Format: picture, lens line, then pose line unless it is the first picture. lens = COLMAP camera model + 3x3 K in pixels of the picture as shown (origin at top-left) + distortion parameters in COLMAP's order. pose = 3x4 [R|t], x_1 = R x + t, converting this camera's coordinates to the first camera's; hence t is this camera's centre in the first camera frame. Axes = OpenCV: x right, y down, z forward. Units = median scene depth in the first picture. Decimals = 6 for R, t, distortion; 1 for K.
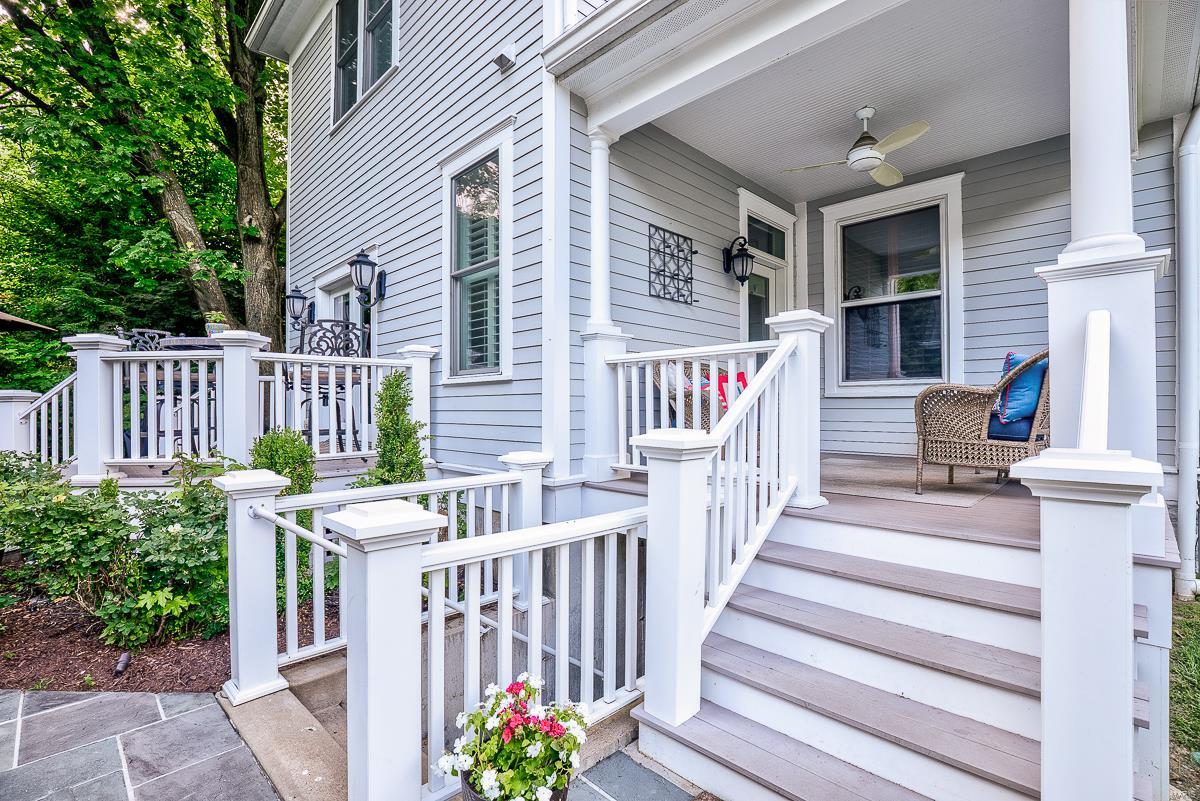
lens RADIAL K [[555.6, 0, 609.9], [0, 555.6, 408.2], [0, 0, 1]] dist [-0.034951, 0.007586]
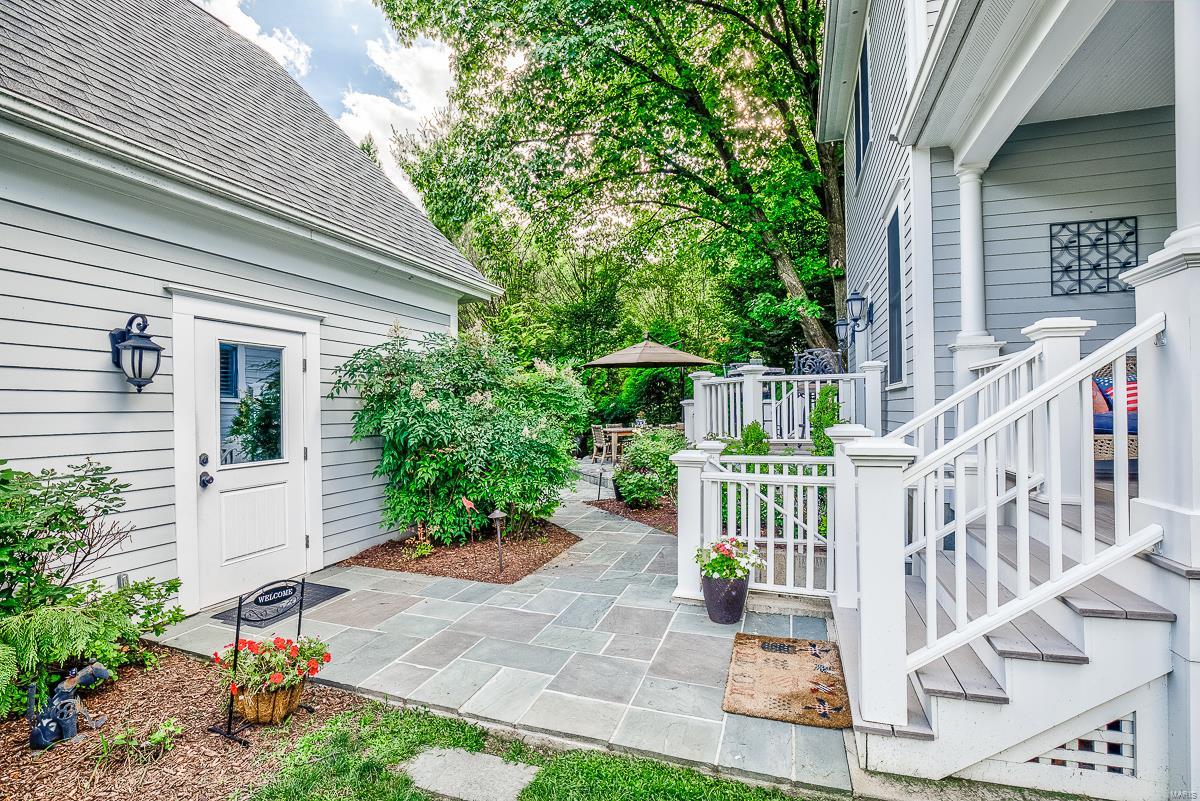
lens RADIAL K [[555.6, 0, 603.8], [0, 555.6, 404.1], [0, 0, 1]] dist [-0.034951, 0.007586]
pose [[0.432501, -0.008664, -0.901592, 0.592968], [0.005729, 0.999960, -0.006861, -0.007083], [0.901615, -0.002198, 0.432534, -0.145465]]
